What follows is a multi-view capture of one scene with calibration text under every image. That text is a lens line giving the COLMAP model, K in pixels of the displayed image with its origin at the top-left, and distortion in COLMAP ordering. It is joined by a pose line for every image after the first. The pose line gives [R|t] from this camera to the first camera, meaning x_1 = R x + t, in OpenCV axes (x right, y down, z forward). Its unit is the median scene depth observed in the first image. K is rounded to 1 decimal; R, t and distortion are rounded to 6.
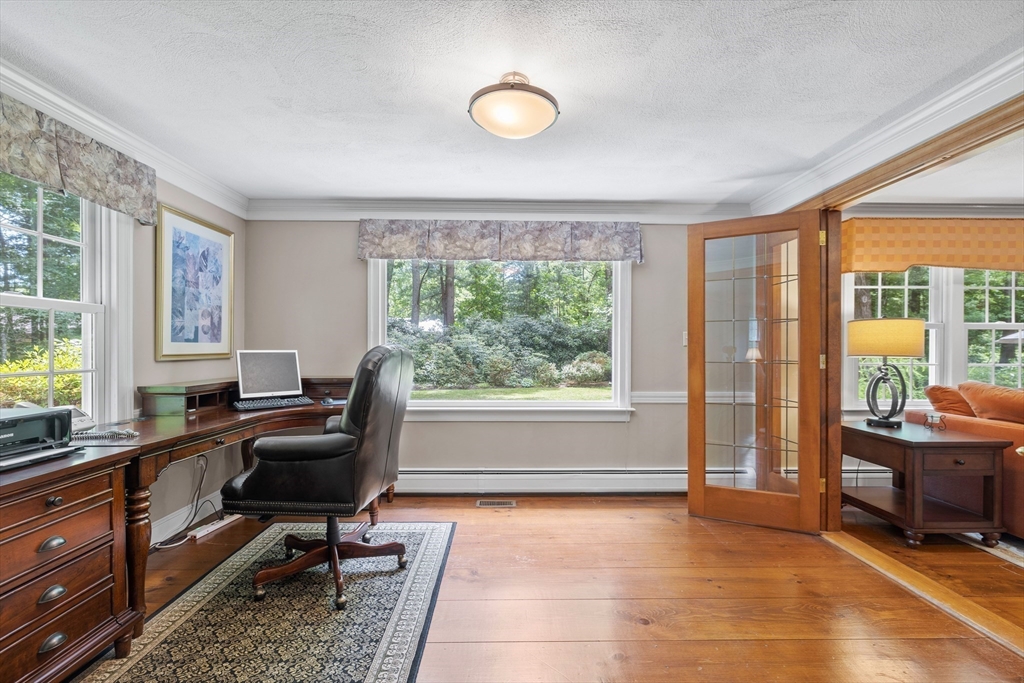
lens RADIAL K [[431.5, 0, 502.8], [0, 431.5, 352.2], [0, 0, 1]] dist [-0.000290, -0.000125]
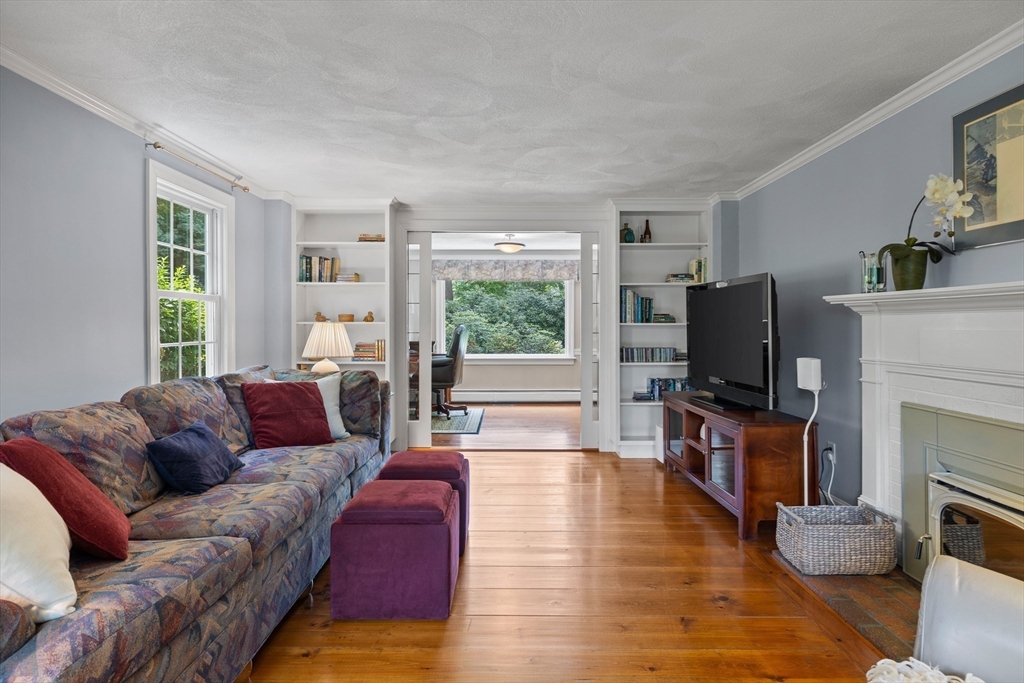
lens RADIAL K [[564.7, 0, 513.3], [0, 564.7, 343.9], [0, 0, 1]] dist [0.001264, 0.000490]
pose [[0.999935, -0.005163, 0.010123, 0.004783], [0.004923, 0.999708, 0.023644, 0.010958], [-0.010242, -0.023593, 0.999669, -1.625745]]
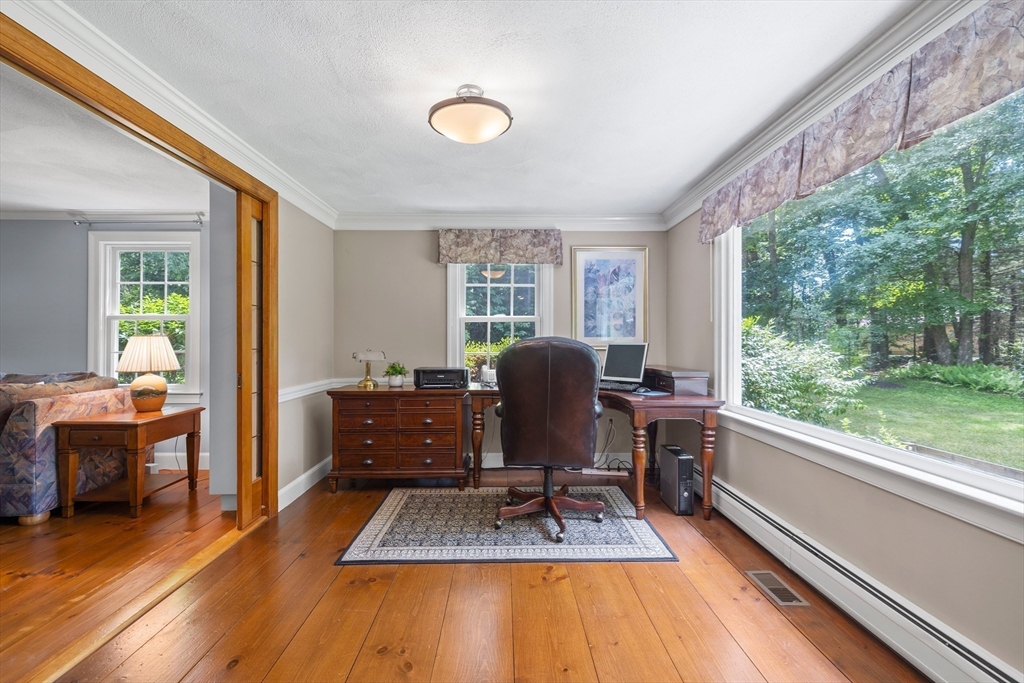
lens RADIAL K [[438.6, 0, 512.0], [0, 438.6, 341.5], [0, 0, 1]] dist [0.000739, 0.000107]
pose [[0.025283, -0.001362, -0.999679, 0.632894], [-0.009368, 0.999955, -0.001599, -0.003347], [0.999636, 0.009406, 0.025269, 0.613201]]
